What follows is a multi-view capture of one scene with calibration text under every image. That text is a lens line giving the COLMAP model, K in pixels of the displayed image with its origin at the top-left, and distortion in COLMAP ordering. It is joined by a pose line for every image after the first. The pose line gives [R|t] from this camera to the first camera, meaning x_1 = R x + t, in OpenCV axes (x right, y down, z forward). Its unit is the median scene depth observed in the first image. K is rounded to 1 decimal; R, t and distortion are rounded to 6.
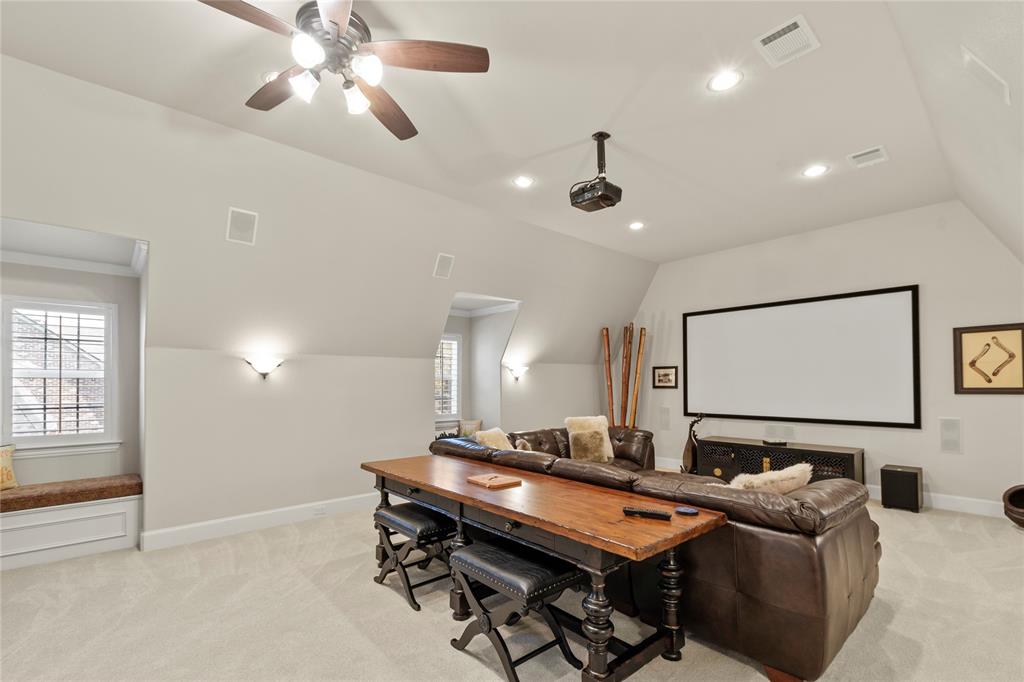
lens RADIAL K [[454.1, 0, 510.7], [0, 454.1, 371.5], [0, 0, 1]] dist [-0.000041, -0.000135]
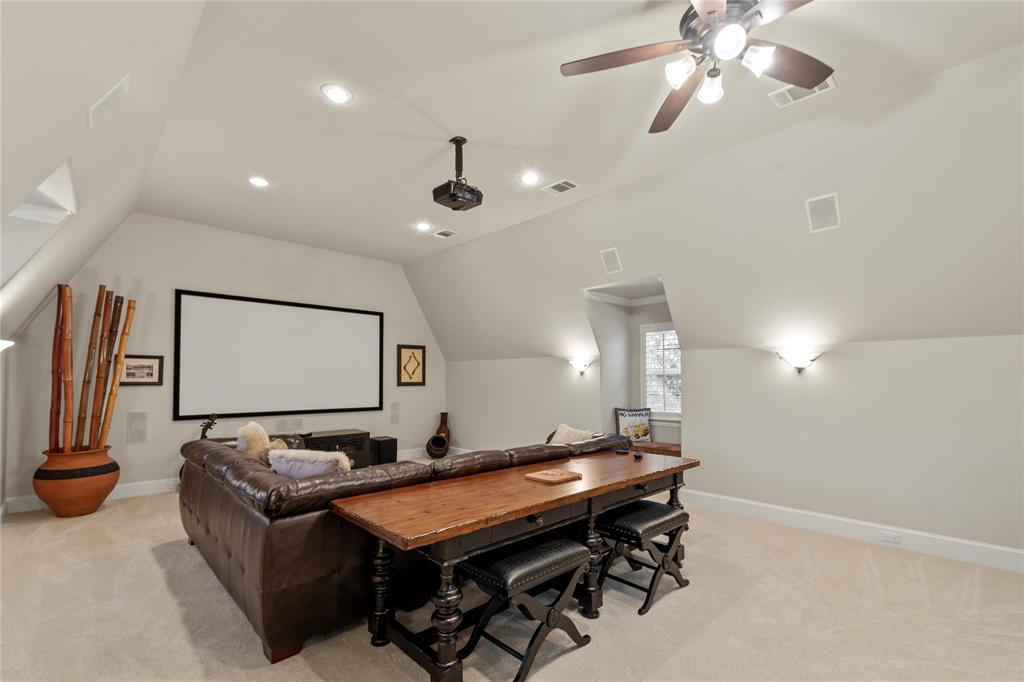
lens RADIAL K [[454.1, 0, 510.7], [0, 454.1, 371.5], [0, 0, 1]] dist [-0.000041, -0.000135]
pose [[-0.034784, 0.020539, 0.999184, -0.616283], [-0.028111, 0.999373, -0.021521, 0.021132], [-0.998999, -0.028837, -0.034184, 0.658234]]
